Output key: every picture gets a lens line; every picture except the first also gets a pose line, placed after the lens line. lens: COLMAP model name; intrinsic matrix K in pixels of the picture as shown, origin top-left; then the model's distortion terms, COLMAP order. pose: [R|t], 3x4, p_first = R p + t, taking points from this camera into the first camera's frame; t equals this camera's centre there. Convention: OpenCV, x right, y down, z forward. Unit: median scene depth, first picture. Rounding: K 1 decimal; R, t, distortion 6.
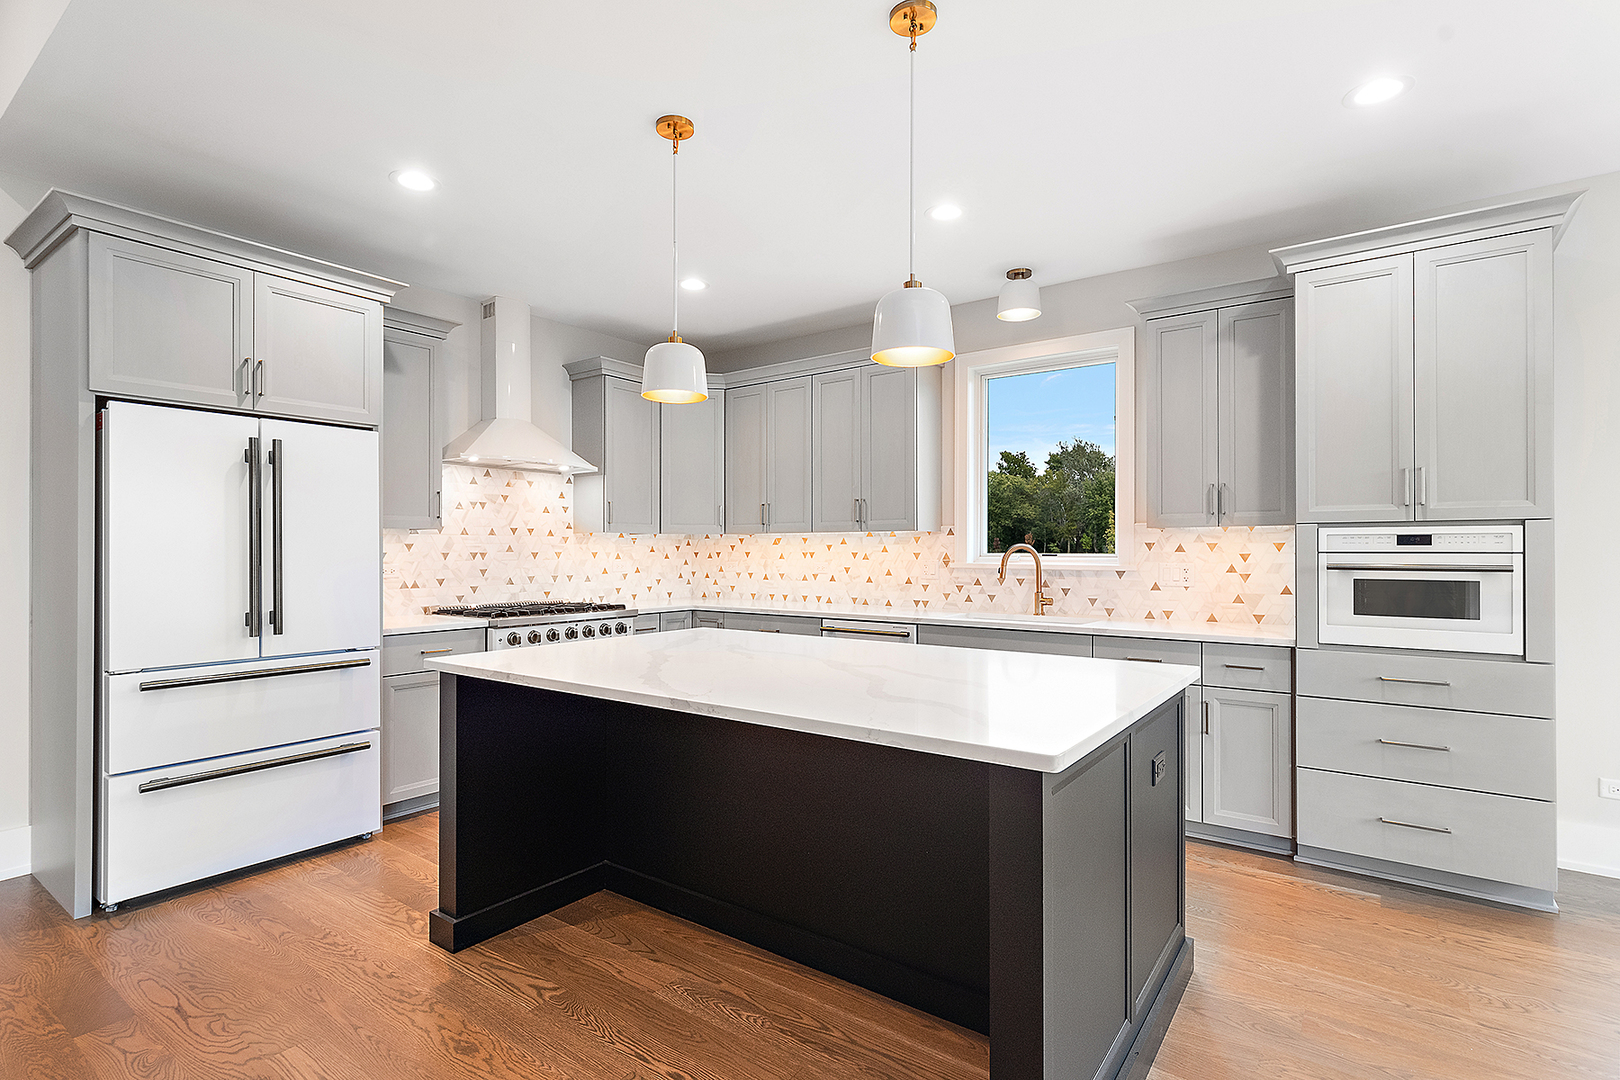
lens RADIAL K [[790.3, 0, 808.1], [0, 790.3, 549.6], [0, 0, 1]] dist [0.003759, 0.000335]
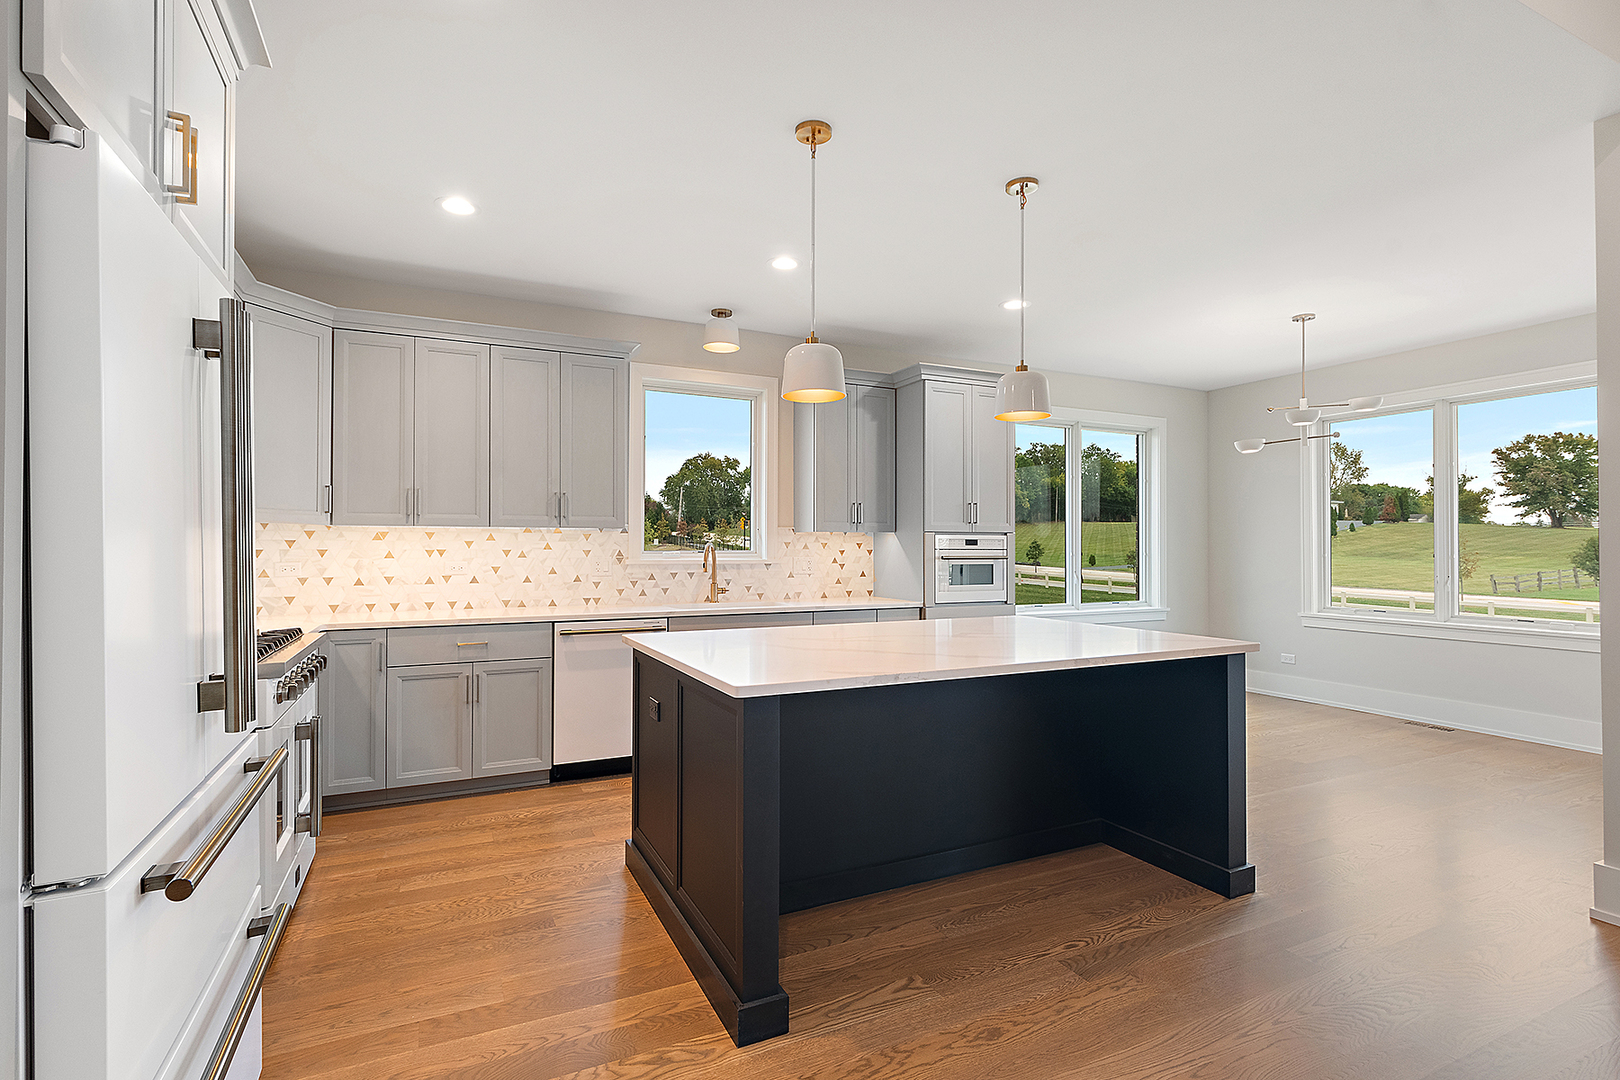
lens RADIAL K [[765.1, 0, 809.6], [0, 765.1, 541.8], [0, 0, 1]] dist [0.001654, 0.000034]
pose [[0.466357, 0.008674, 0.884554, -0.608111], [-0.001622, 0.999959, -0.008951, 0.001894], [-0.884595, 0.002739, 0.466352, 0.319398]]
